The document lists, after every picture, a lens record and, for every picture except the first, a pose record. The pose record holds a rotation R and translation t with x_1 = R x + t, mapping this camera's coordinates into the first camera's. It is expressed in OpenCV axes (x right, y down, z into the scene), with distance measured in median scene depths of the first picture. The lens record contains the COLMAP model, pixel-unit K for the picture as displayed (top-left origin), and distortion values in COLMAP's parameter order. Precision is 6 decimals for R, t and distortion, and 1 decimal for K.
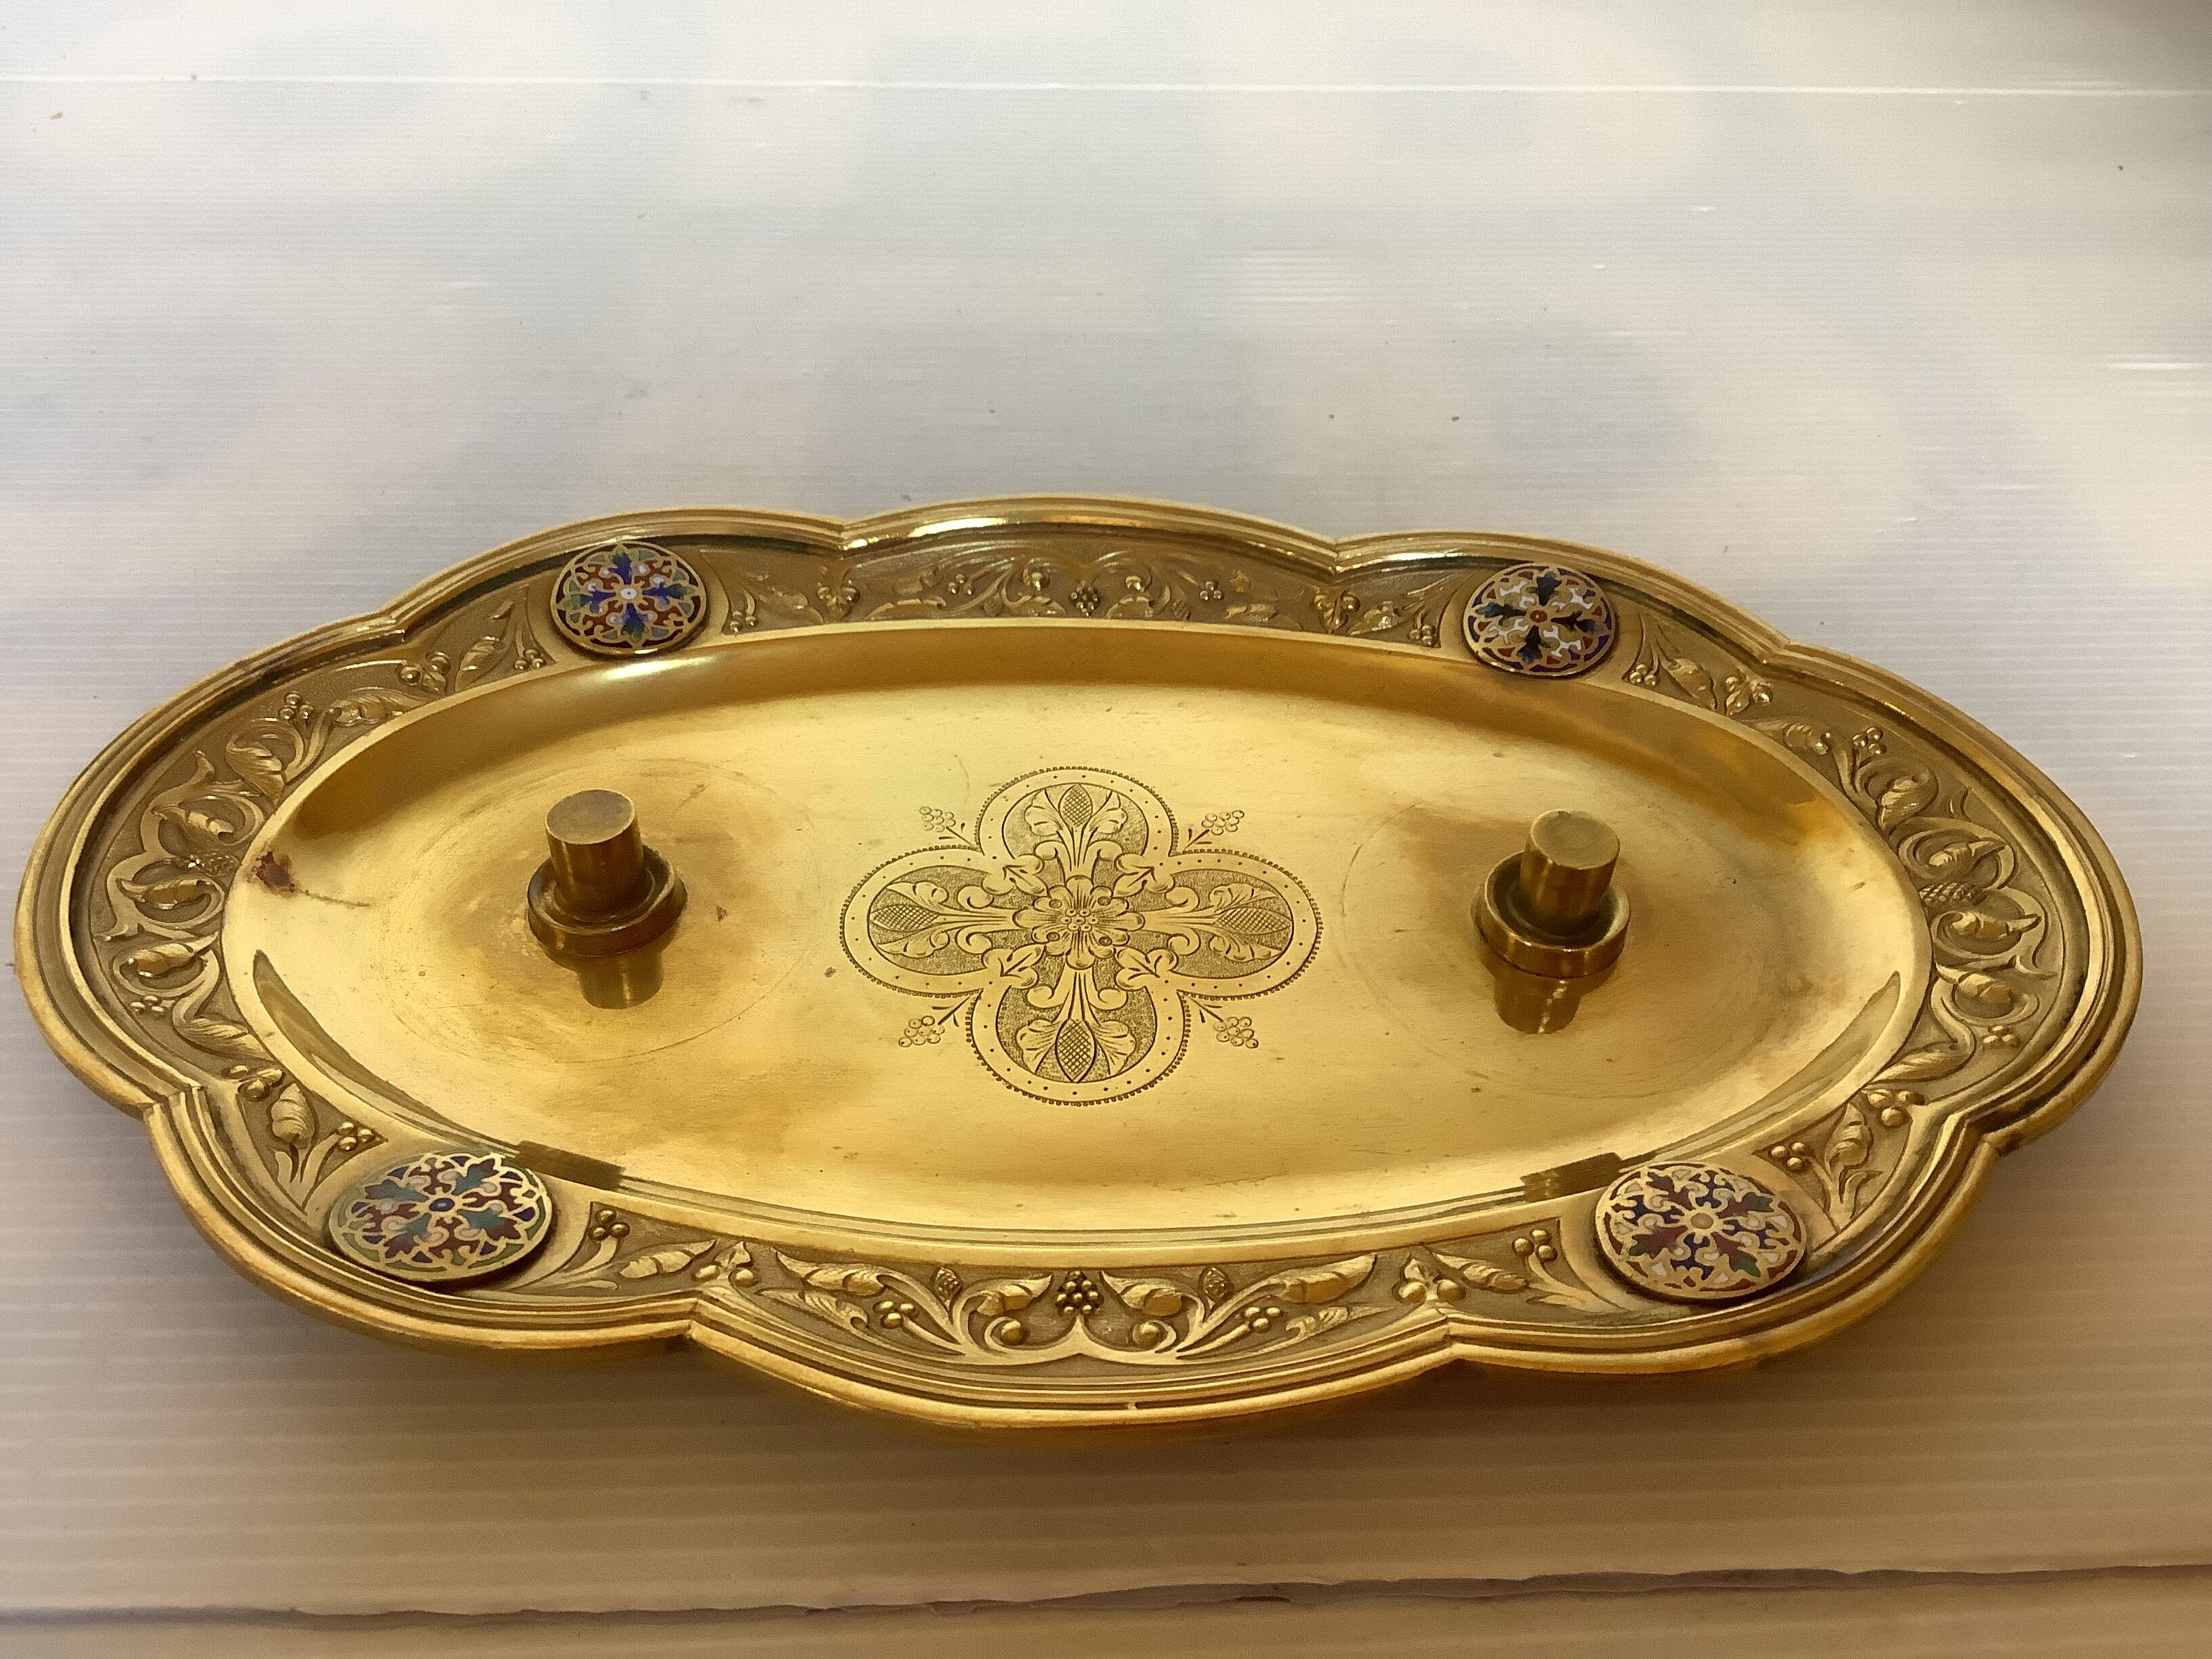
lens RADIAL K [[2041.4, 0, 1112.4], [0, 2041.4, 801.5], [0, 0, 1]] dist [0.117951, -0.336836]
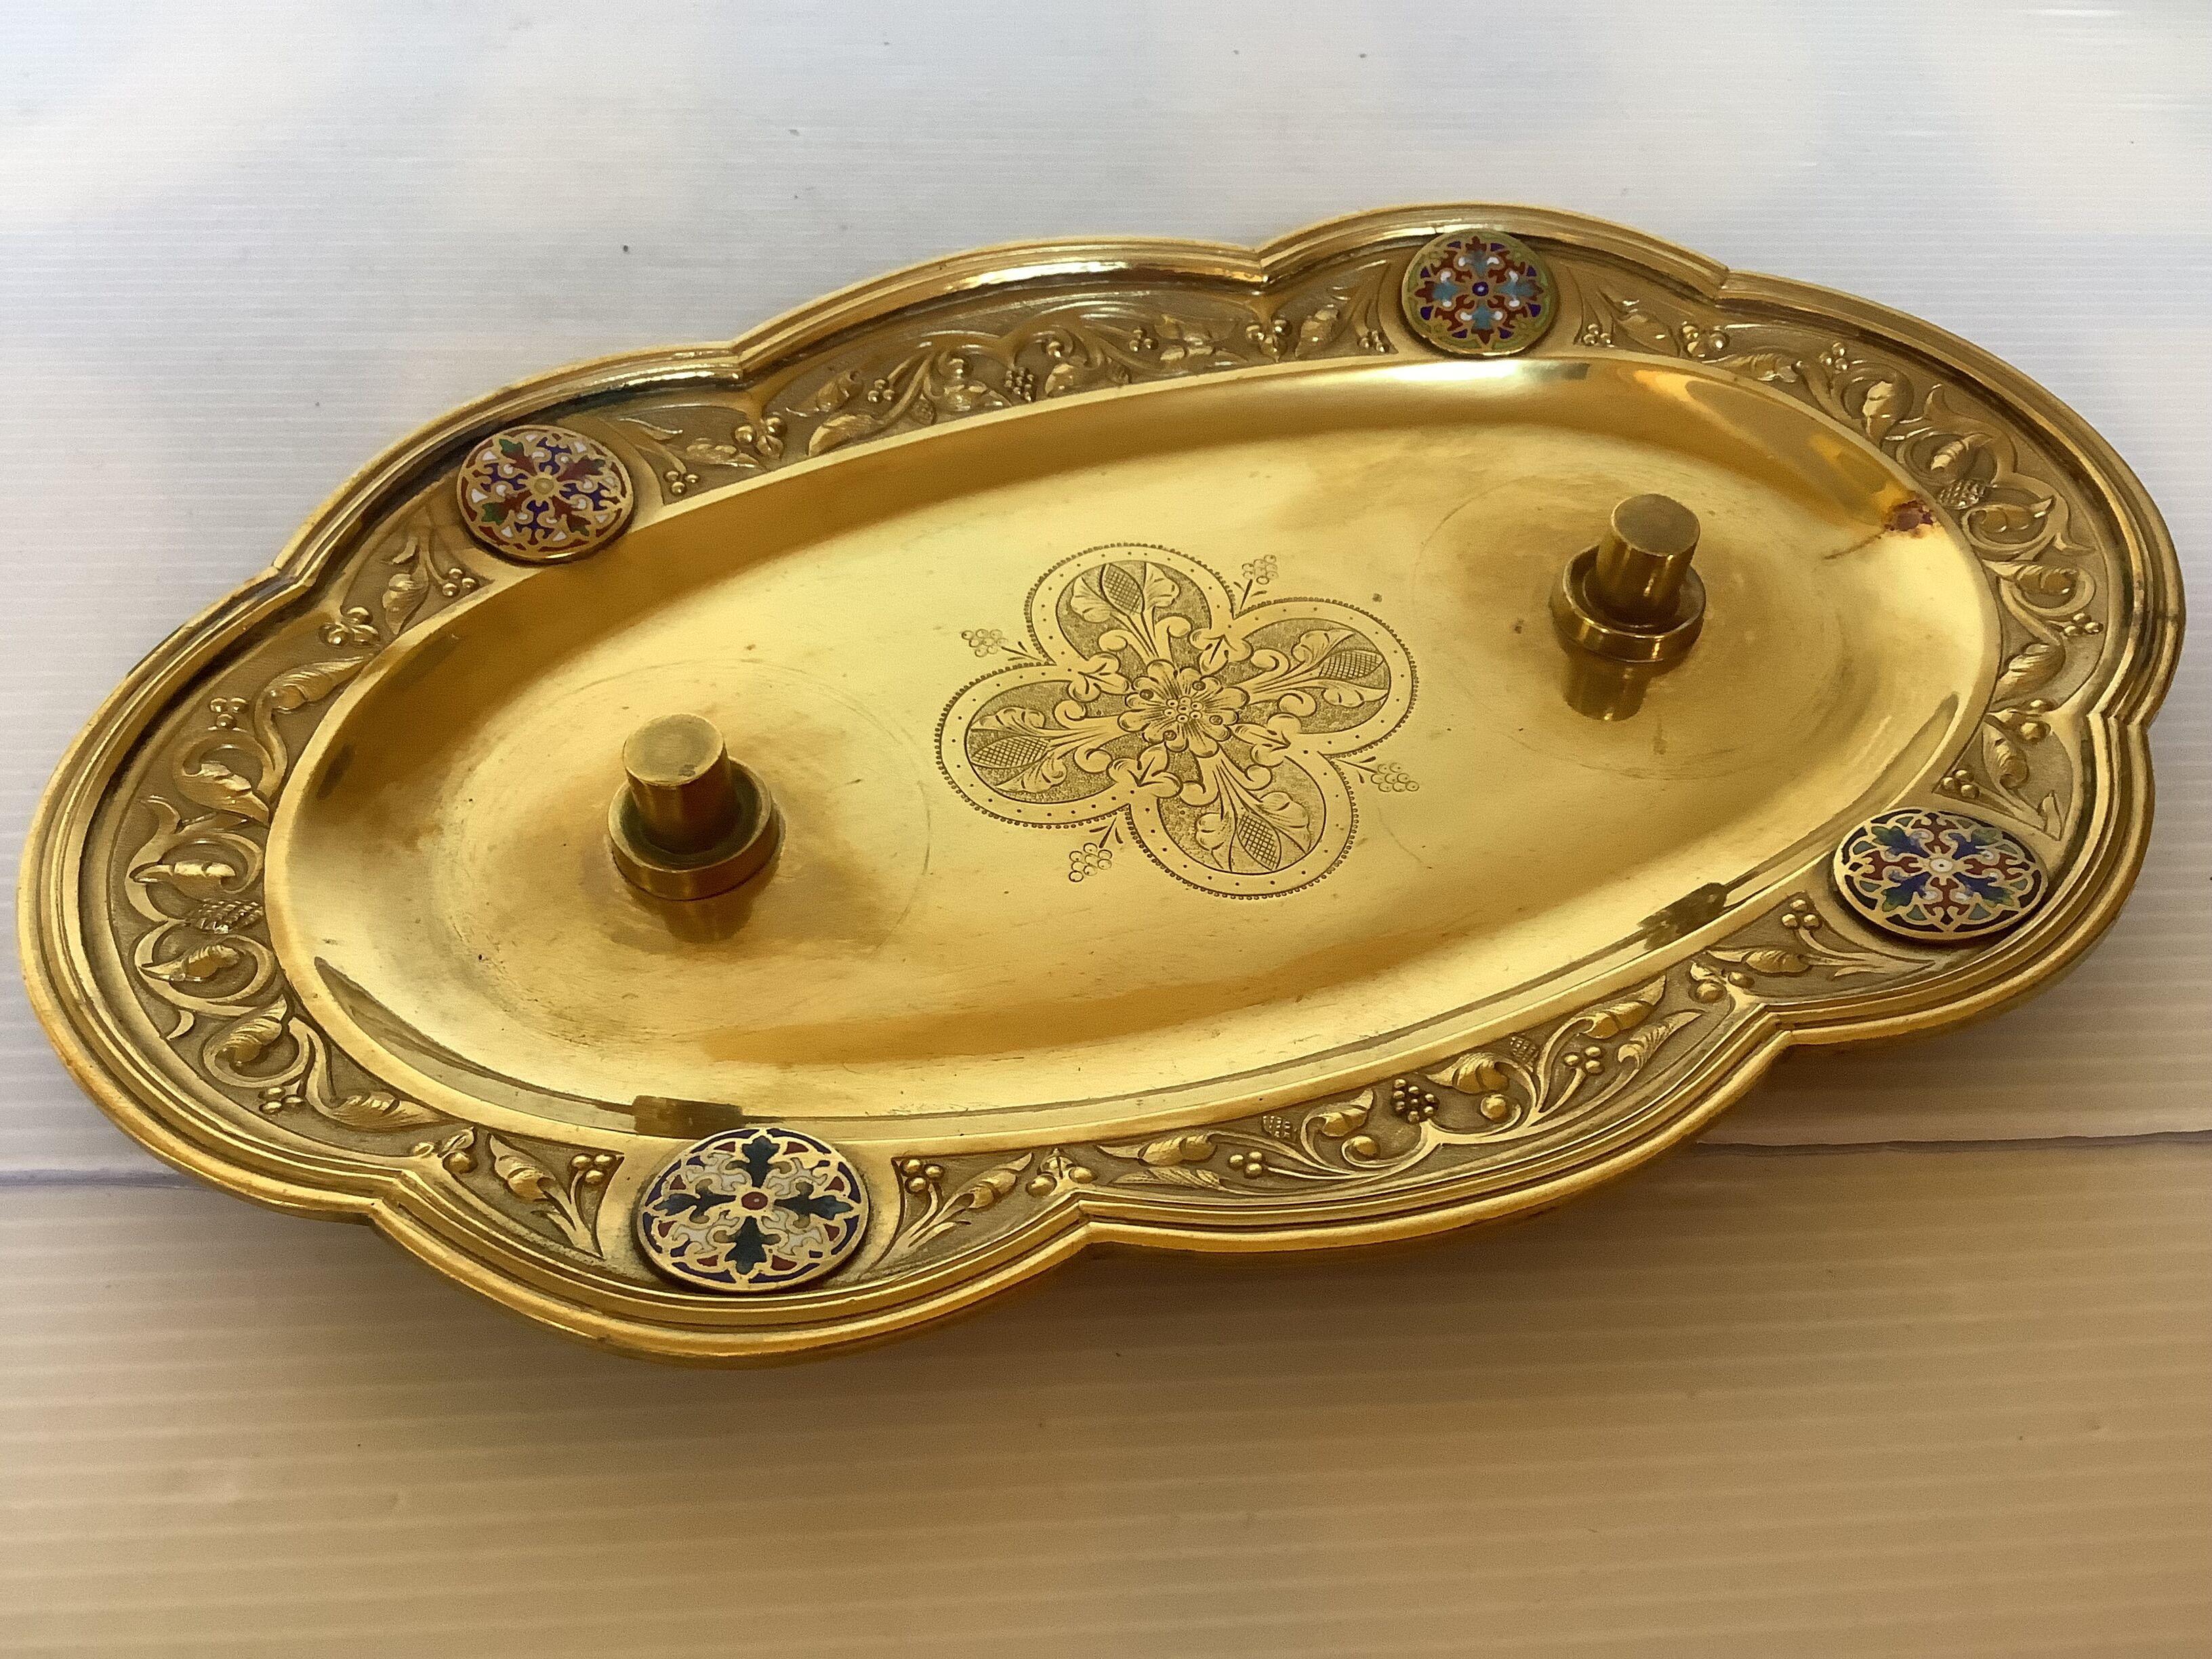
lens RADIAL K [[2041.4, 0, 1112.4], [0, 2041.4, 801.5], [0, 0, 1]] dist [0.117951, -0.336836]
pose [[-0.936630, 0.233732, -0.260948, 0.273537], [-0.263467, 0.020954, 0.964441, -0.851866], [0.230888, 0.972075, 0.041955, 0.992935]]
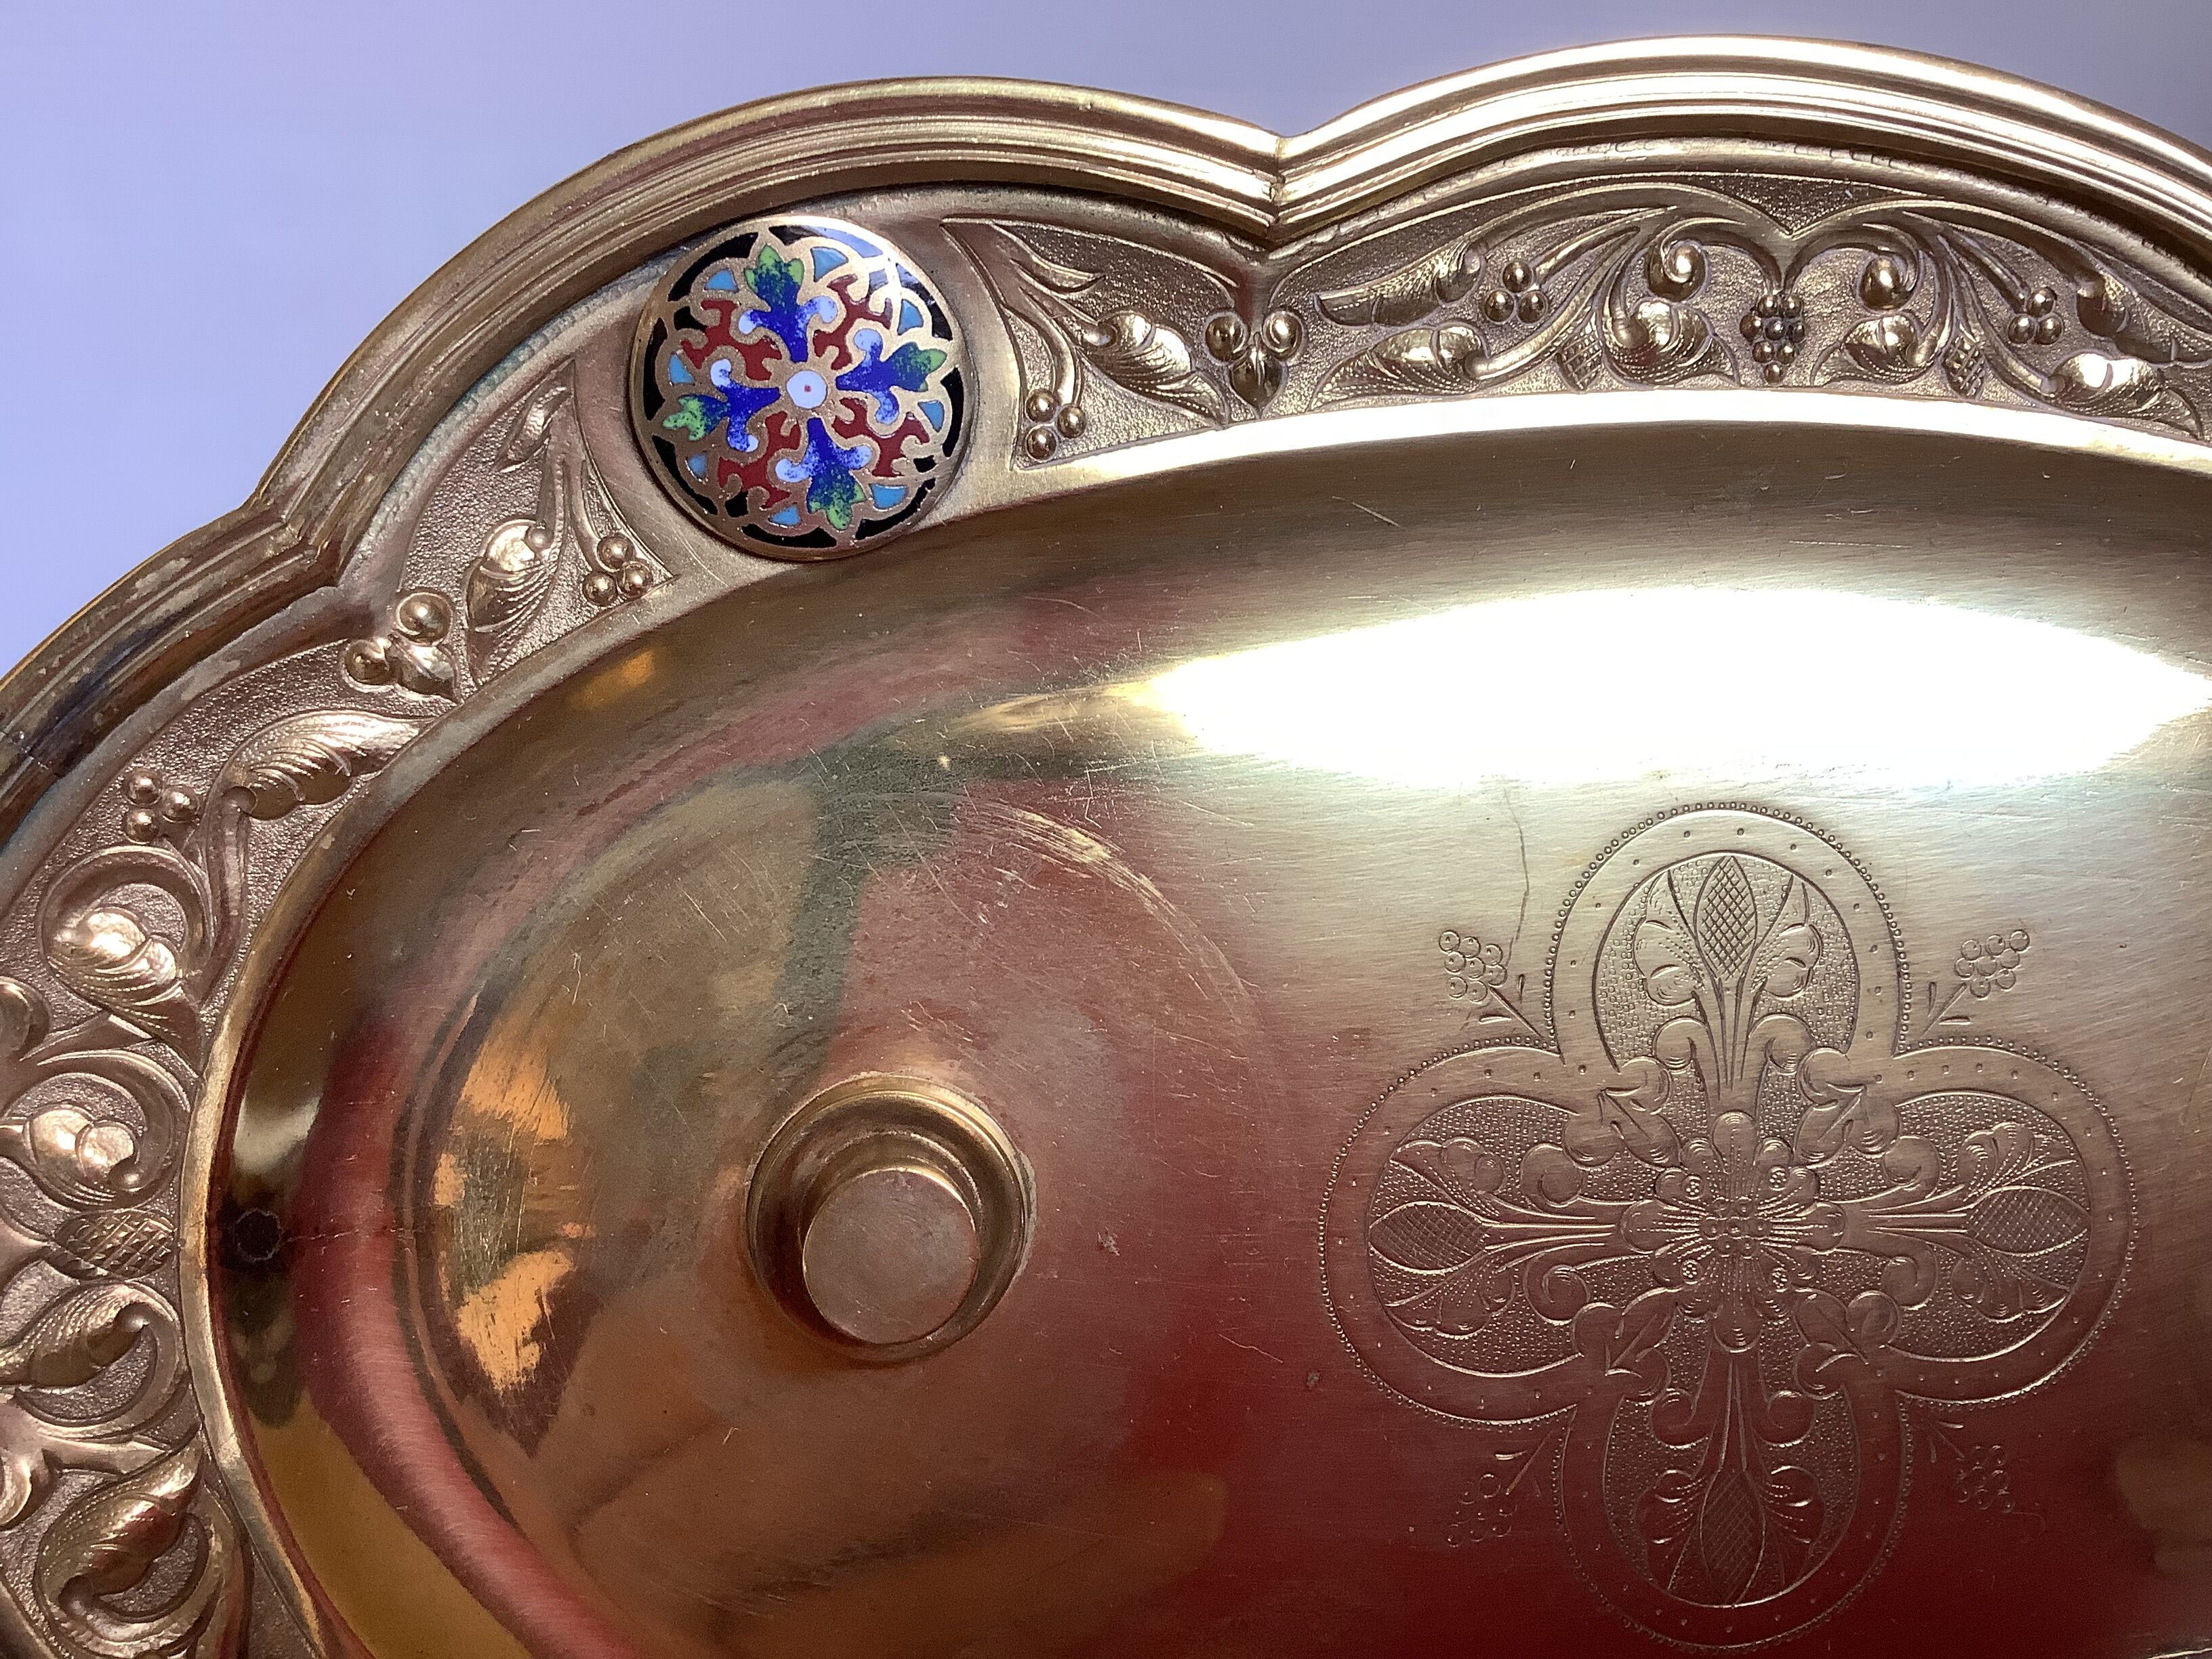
lens RADIAL K [[2003.7, 0, 1074.0], [0, 2003.7, 781.6], [0, 0, 1]] dist [0.125990, -0.323350]
pose [[0.996166, 0.005978, 0.087274, -0.244756], [-0.070563, 0.644586, 0.761268, -0.430361], [-0.051705, -0.764508, 0.642537, 0.744242]]
